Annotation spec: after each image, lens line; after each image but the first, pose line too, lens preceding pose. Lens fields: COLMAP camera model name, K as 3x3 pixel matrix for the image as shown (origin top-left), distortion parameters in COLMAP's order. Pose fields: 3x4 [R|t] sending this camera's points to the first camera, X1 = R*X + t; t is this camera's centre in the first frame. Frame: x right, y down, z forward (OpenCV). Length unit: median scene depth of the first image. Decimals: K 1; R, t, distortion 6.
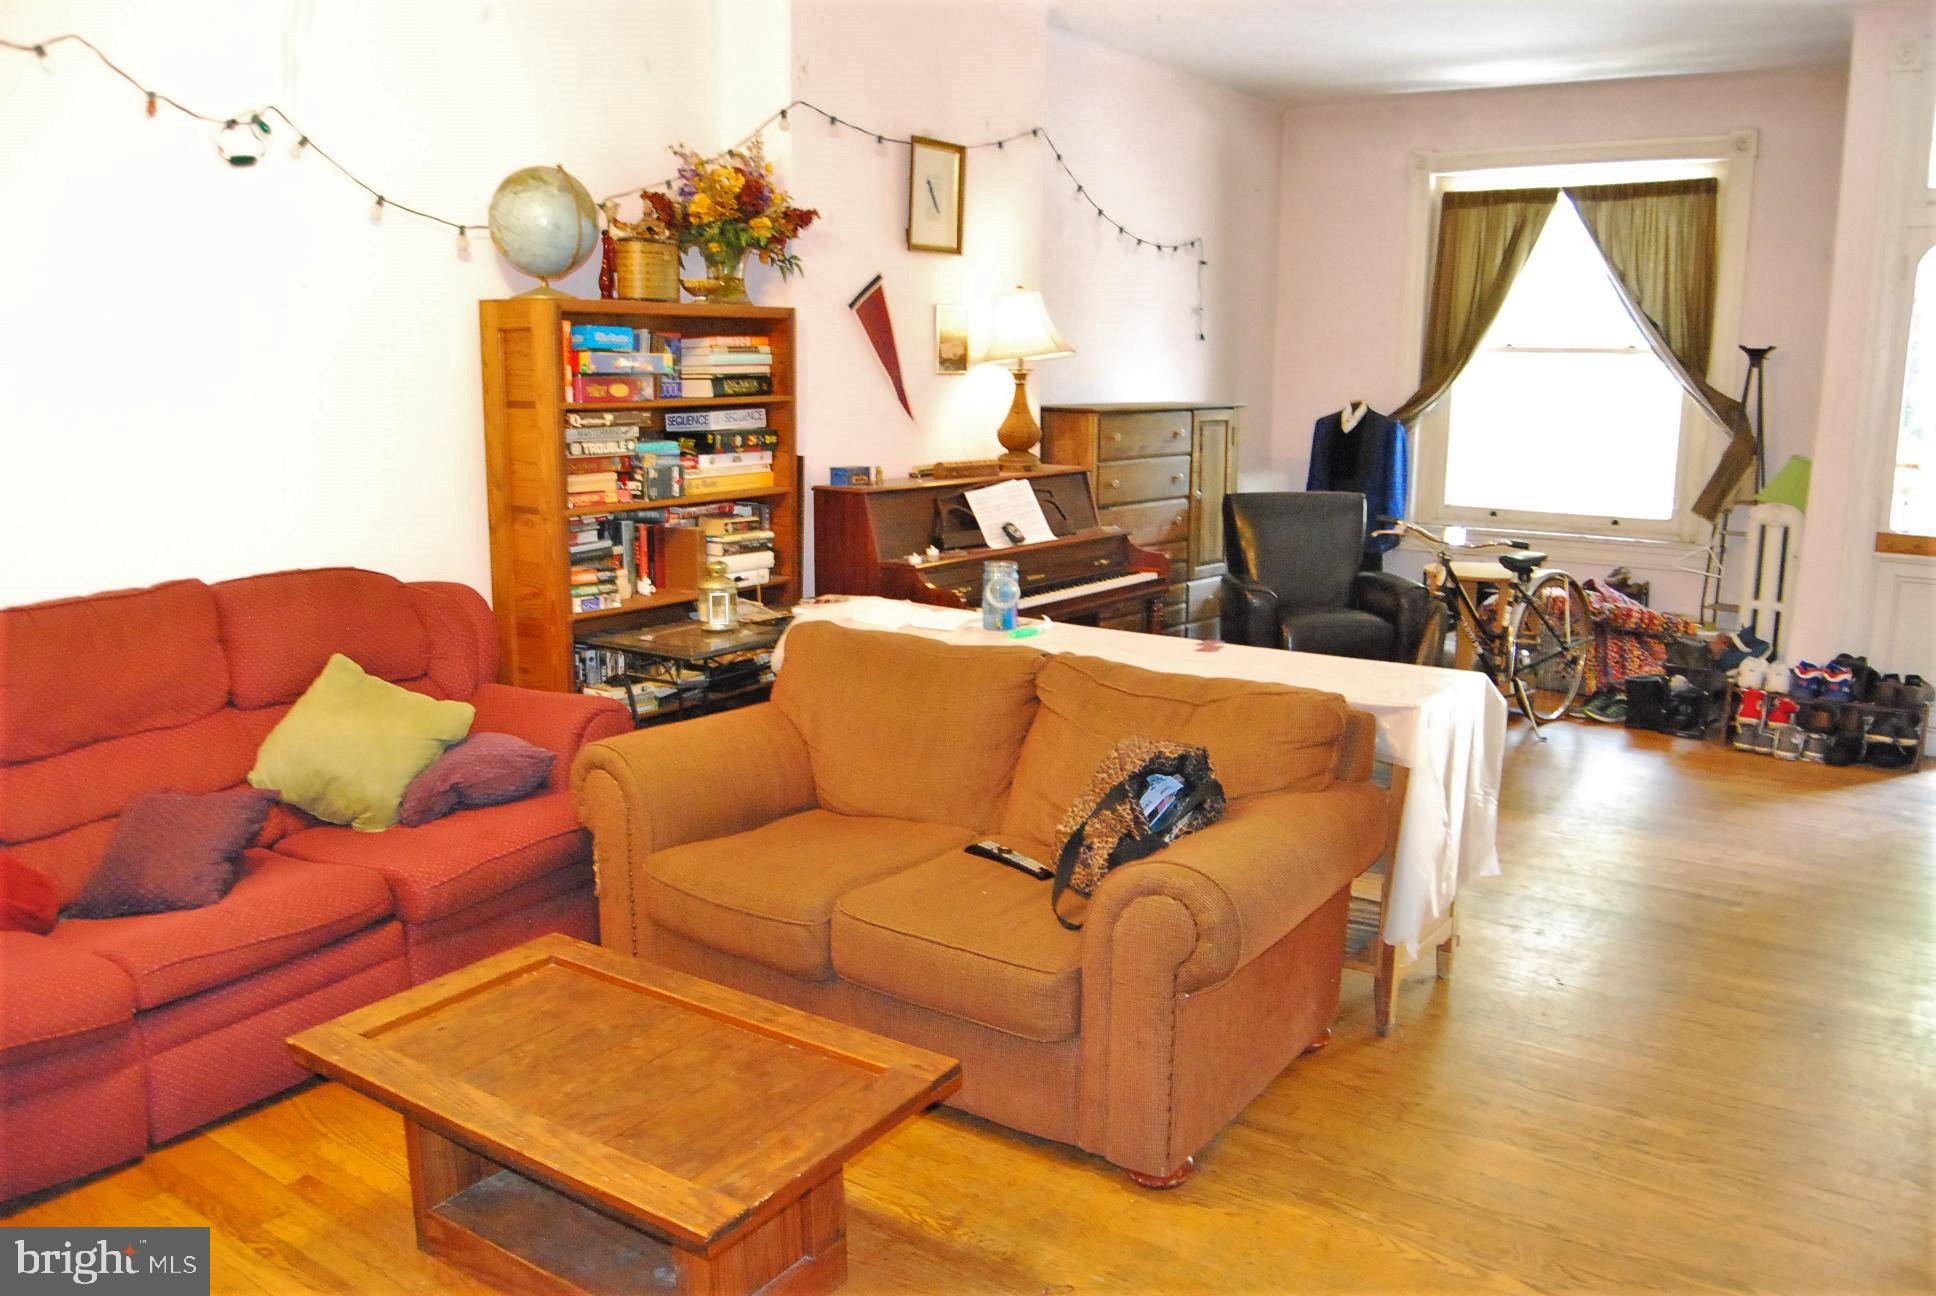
lens RADIAL K [[1521.7, 0, 968.0], [0, 1521.7, 648.0], [0, 0, 1]] dist [-0.090643, 0.034419]
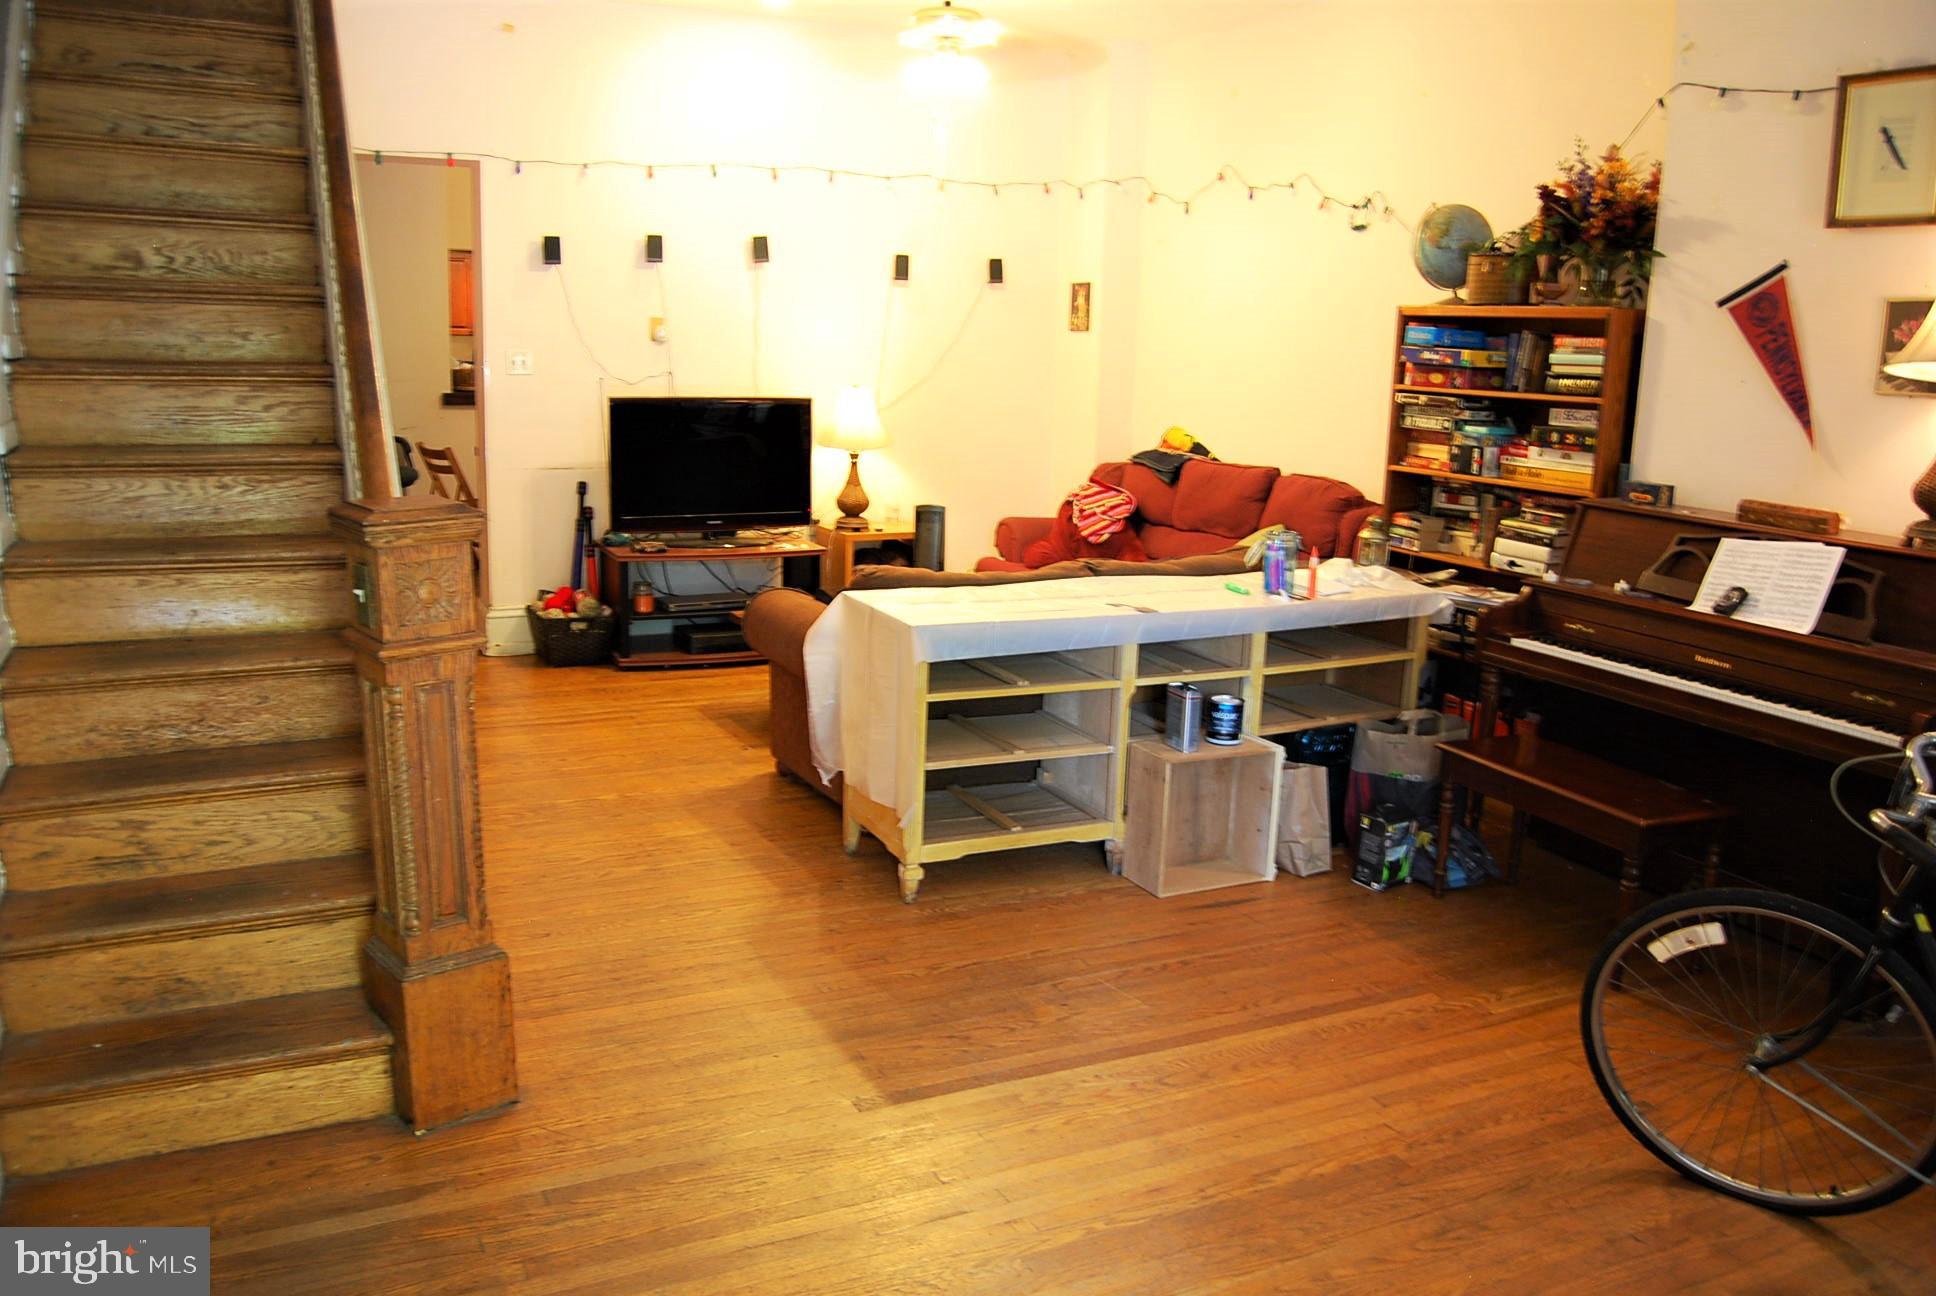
lens RADIAL K [[1521.7, 0, 968.0], [0, 1521.7, 648.0], [0, 0, 1]] dist [-0.090643, 0.034419]
pose [[-0.472466, 0.150212, -0.868454, 0.938973], [-0.206760, 0.938980, 0.274894, -0.197958], [0.856754, 0.309439, -0.412578, 1.111564]]
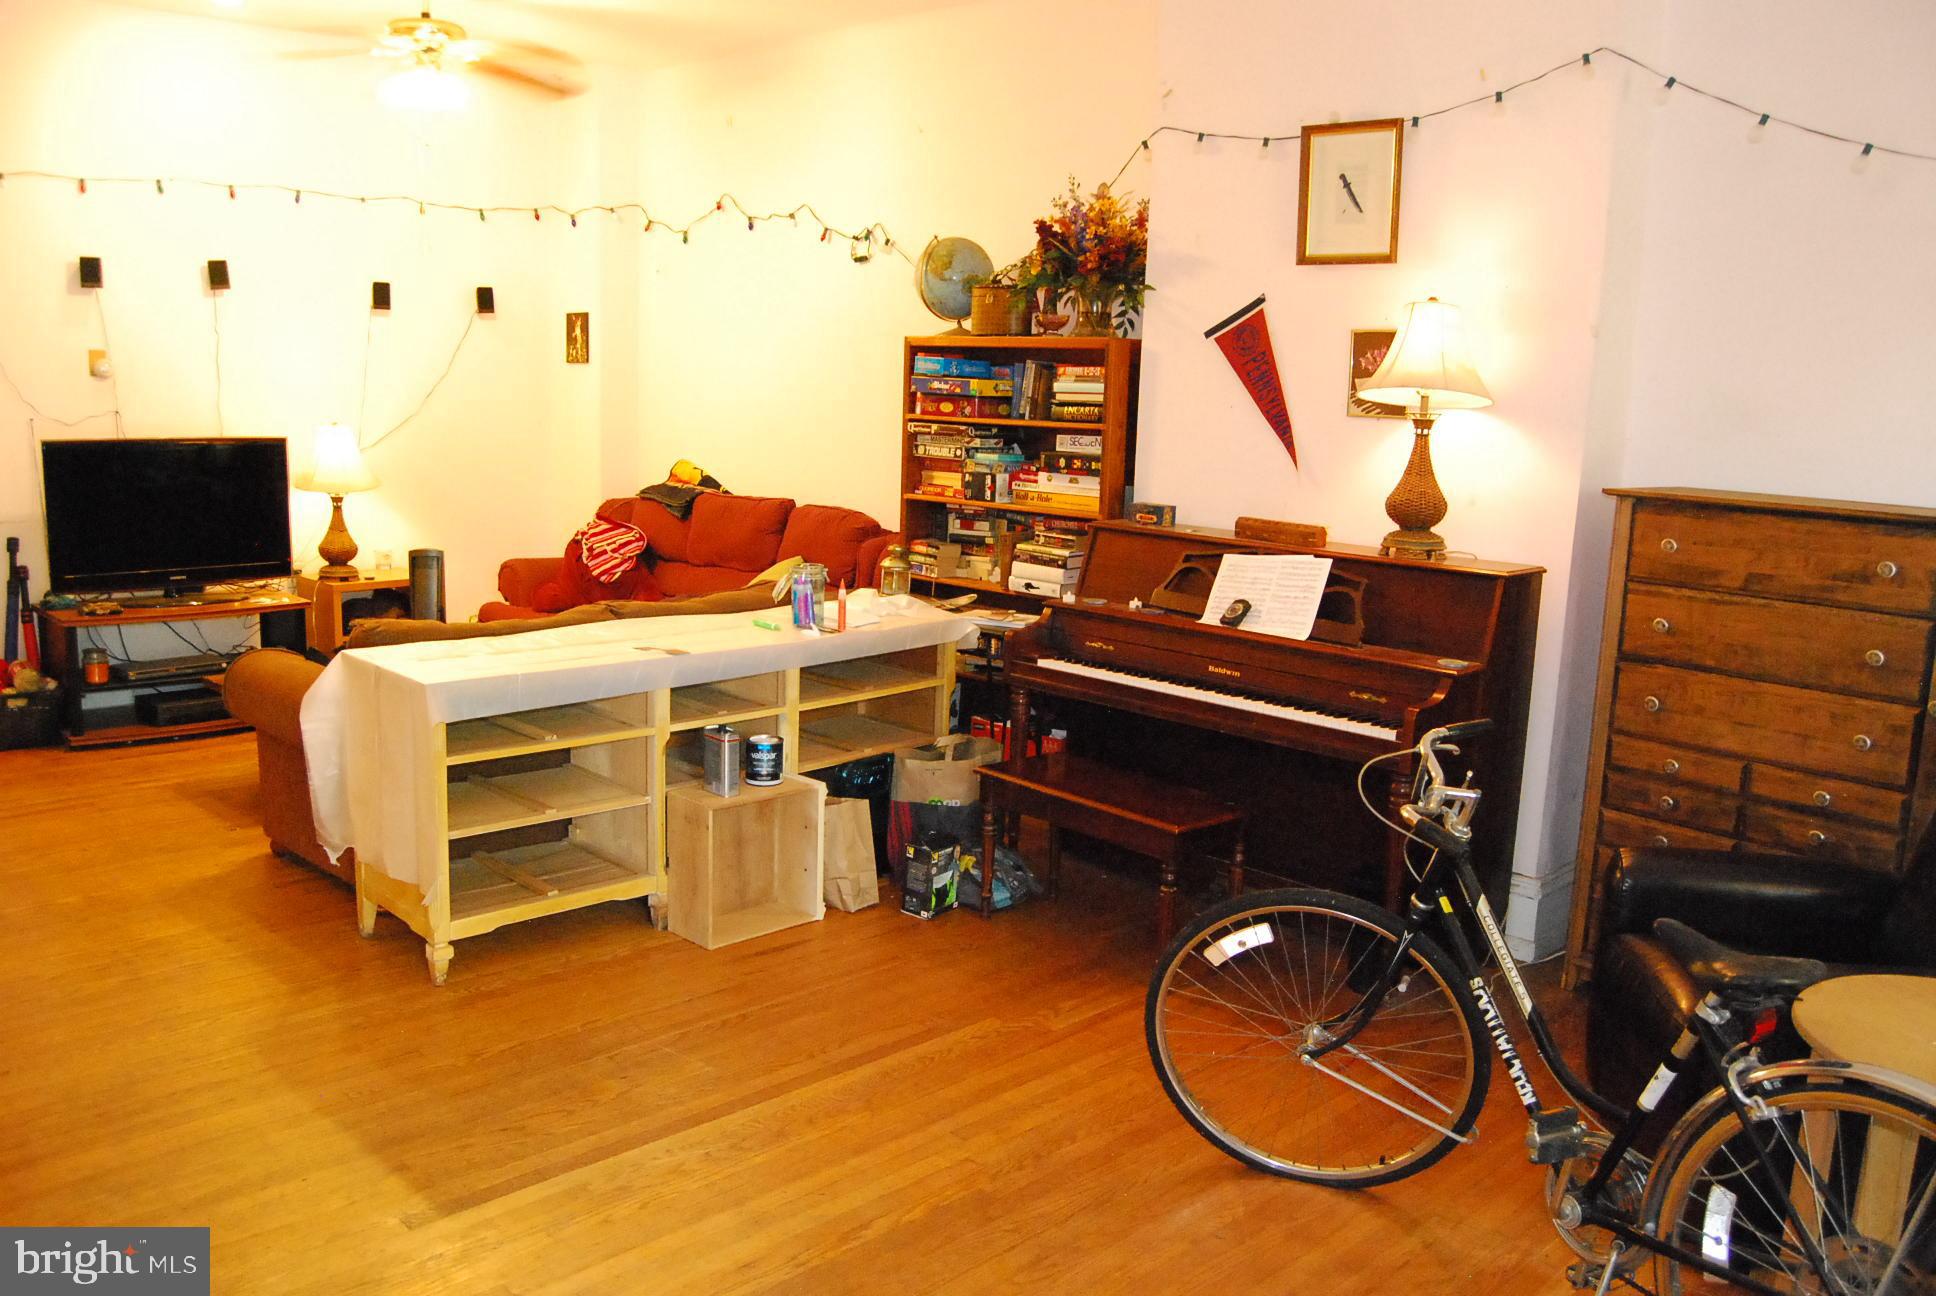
lens RADIAL K [[1521.7, 0, 968.0], [0, 1521.7, 648.0], [0, 0, 1]] dist [-0.090643, 0.034419]
pose [[-0.159317, 0.151008, -0.975610, 0.919077], [-0.226023, 0.956404, 0.184945, -0.192850], [0.961006, 0.249975, -0.118240, 1.083946]]
